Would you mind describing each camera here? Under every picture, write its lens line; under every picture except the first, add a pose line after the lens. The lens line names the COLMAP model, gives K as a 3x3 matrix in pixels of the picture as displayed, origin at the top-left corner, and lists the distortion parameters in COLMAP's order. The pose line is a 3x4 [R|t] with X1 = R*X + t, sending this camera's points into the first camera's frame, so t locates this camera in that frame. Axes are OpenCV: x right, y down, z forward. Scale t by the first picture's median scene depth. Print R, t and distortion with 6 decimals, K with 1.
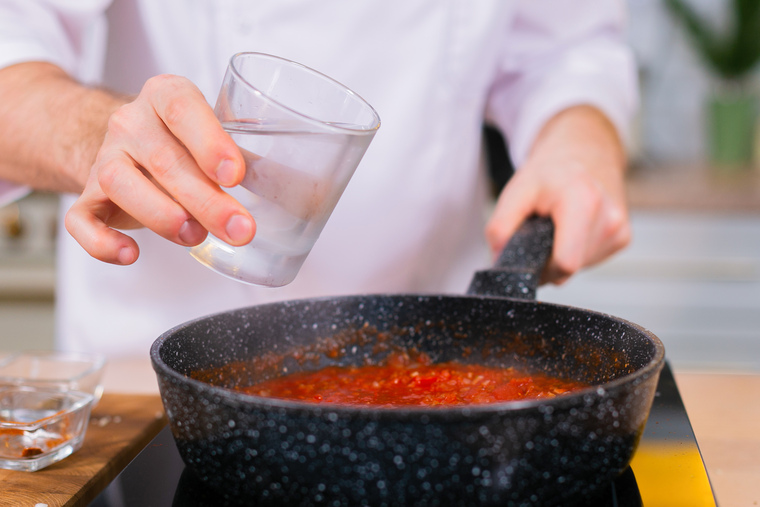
lens RADIAL K [[1174.2, 0, 380.0], [0, 1174.2, 253.5], [0, 0, 1]] dist [-0.007682, 0.025861]
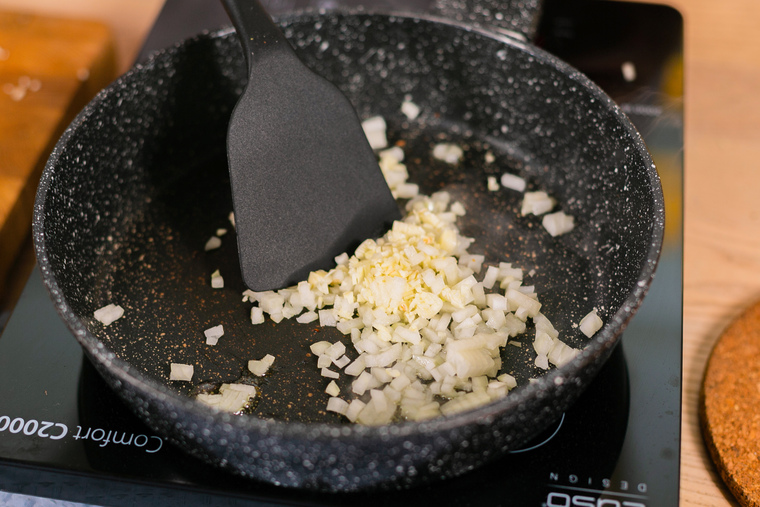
lens RADIAL K [[1206.6, 0, 380.0], [0, 1206.6, 253.5], [0, 0, 1]] dist [-0.060967, -0.052412]
pose [[0.998676, 0.040333, -0.031939, 0.059557], [-0.015353, 0.826151, 0.563240, -0.293815], [0.049103, -0.562004, 0.825676, 0.240149]]
